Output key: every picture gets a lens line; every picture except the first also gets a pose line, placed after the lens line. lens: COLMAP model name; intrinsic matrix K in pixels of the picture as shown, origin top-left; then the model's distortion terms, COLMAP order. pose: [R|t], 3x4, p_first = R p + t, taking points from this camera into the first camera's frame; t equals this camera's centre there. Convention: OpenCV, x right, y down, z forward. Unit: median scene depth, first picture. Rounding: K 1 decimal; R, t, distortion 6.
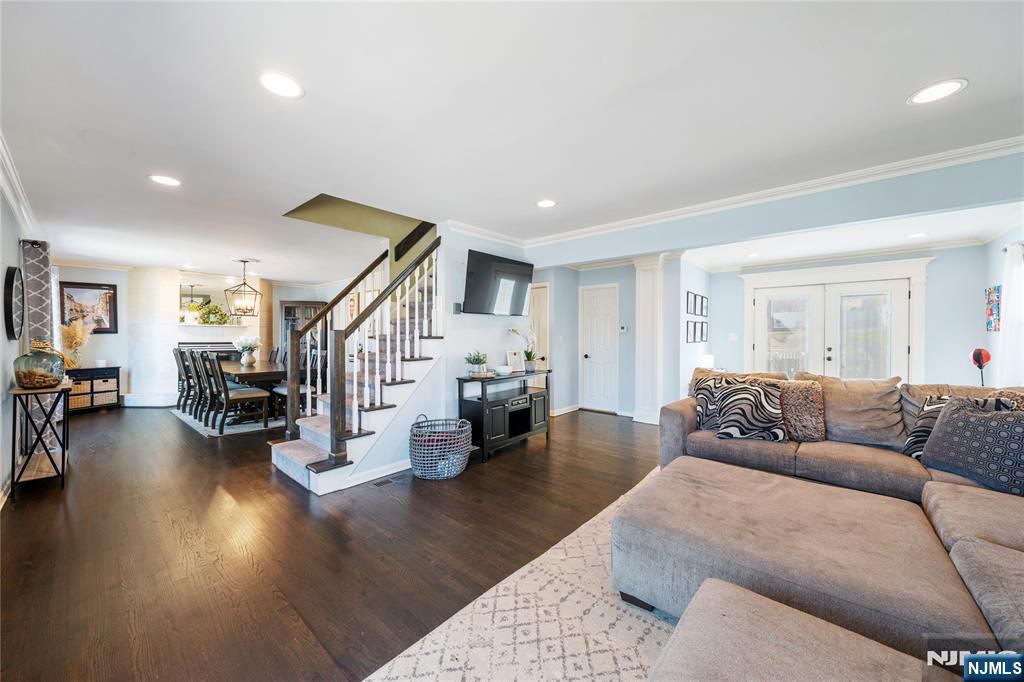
lens RADIAL K [[380.0, 0, 515.2], [0, 380.0, 339.7], [0, 0, 1]] dist [-0.001857, -0.000398]
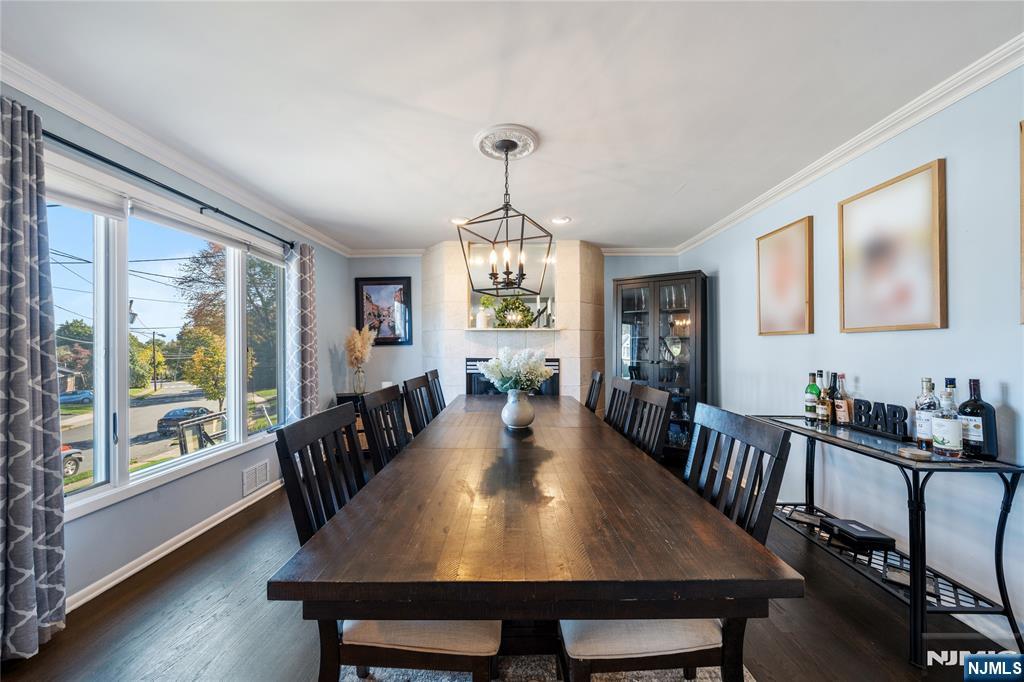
lens RADIAL K [[380.0, 0, 515.9], [0, 380.0, 345.2], [0, 0, 1]] dist [-0.001857, -0.000398]
pose [[0.653229, -0.006901, -0.757129, -0.398047], [-0.002761, 0.999930, -0.011496, -0.008302], [0.757156, 0.009600, 0.653164, 0.711051]]
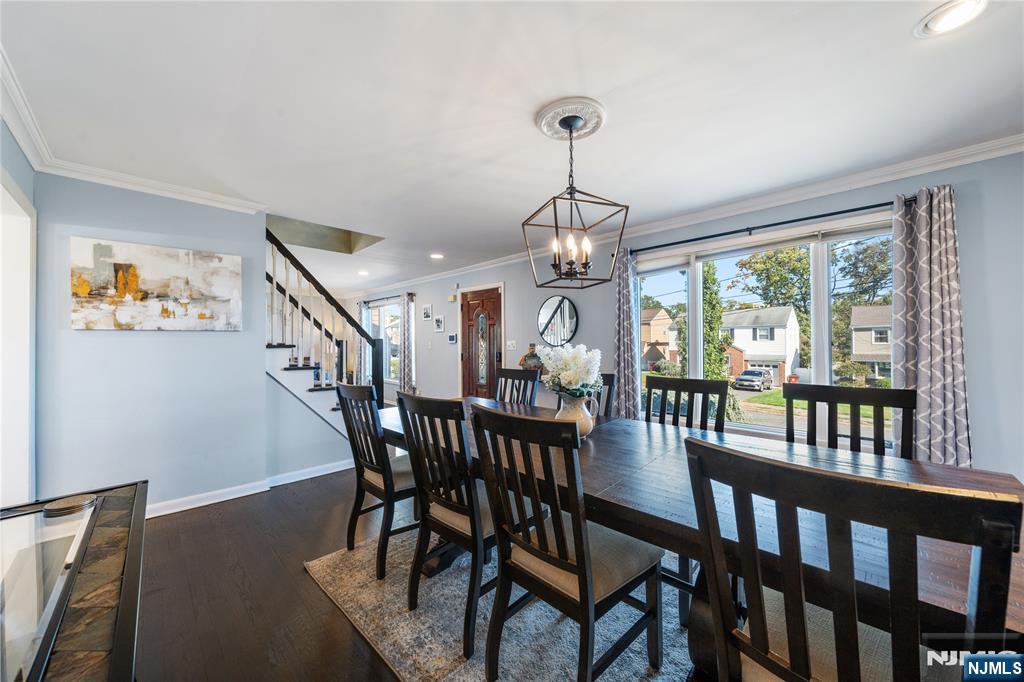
lens RADIAL K [[380.0, 0, 512.6], [0, 380.0, 338.4], [0, 0, 1]] dist [-0.001857, -0.000398]
pose [[-0.997454, 0.005370, 0.071109, -0.634518], [0.005014, 0.999974, -0.005181, -0.012731], [-0.071135, -0.004811, -0.997455, 1.243062]]
